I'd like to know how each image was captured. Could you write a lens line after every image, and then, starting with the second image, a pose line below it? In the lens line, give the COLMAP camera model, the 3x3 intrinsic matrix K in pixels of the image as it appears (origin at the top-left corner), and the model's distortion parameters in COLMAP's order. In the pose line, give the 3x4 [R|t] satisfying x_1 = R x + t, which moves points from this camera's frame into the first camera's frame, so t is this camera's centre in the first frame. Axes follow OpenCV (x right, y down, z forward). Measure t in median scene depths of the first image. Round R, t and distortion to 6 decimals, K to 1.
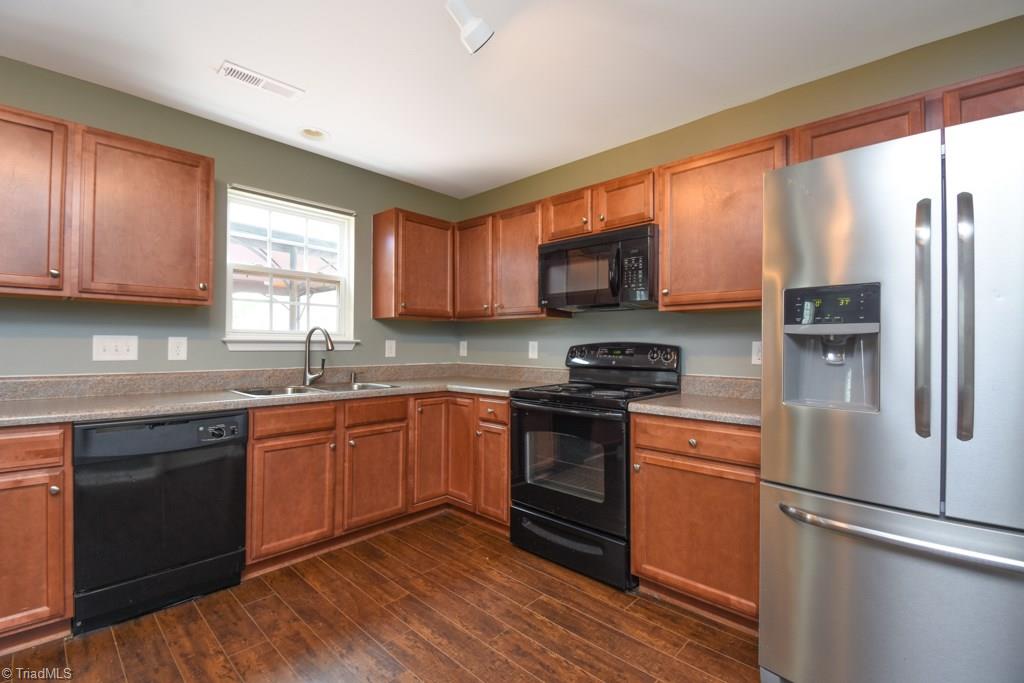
lens RADIAL K [[447.7, 0, 516.0], [0, 447.7, 343.3], [0, 0, 1]] dist [0.029031, -0.025873]
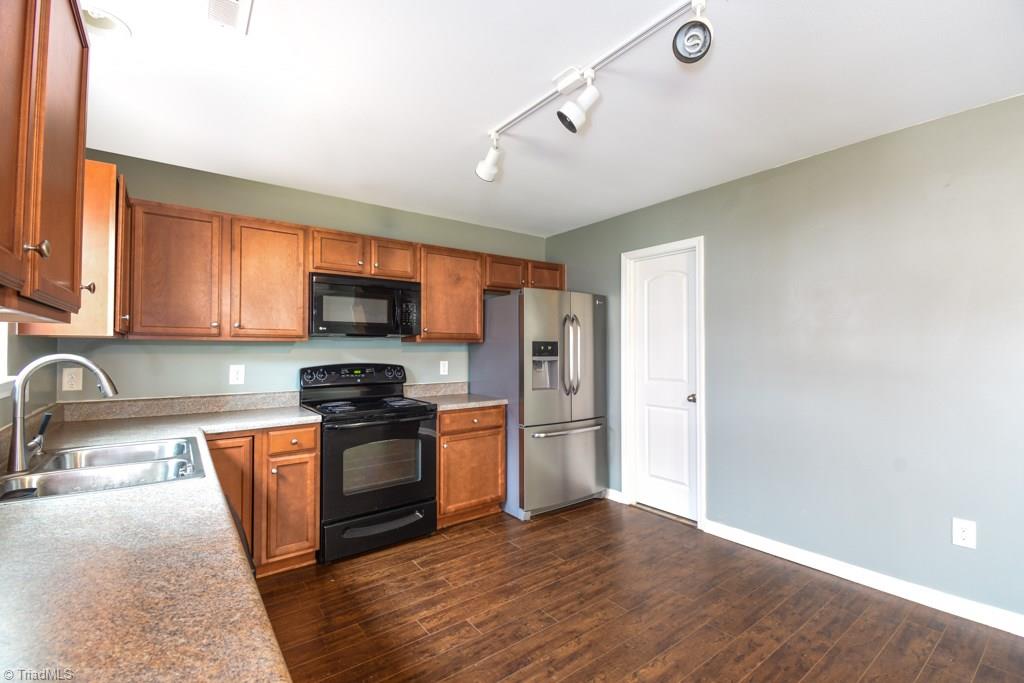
lens RADIAL K [[447.7, 0, 516.0], [0, 447.7, 343.3], [0, 0, 1]] dist [0.029031, -0.025873]
pose [[0.172178, 0.005461, 0.985051, -1.012151], [-0.003581, 0.999981, -0.004918, -0.059809], [-0.985059, -0.002680, 0.172194, 0.412302]]
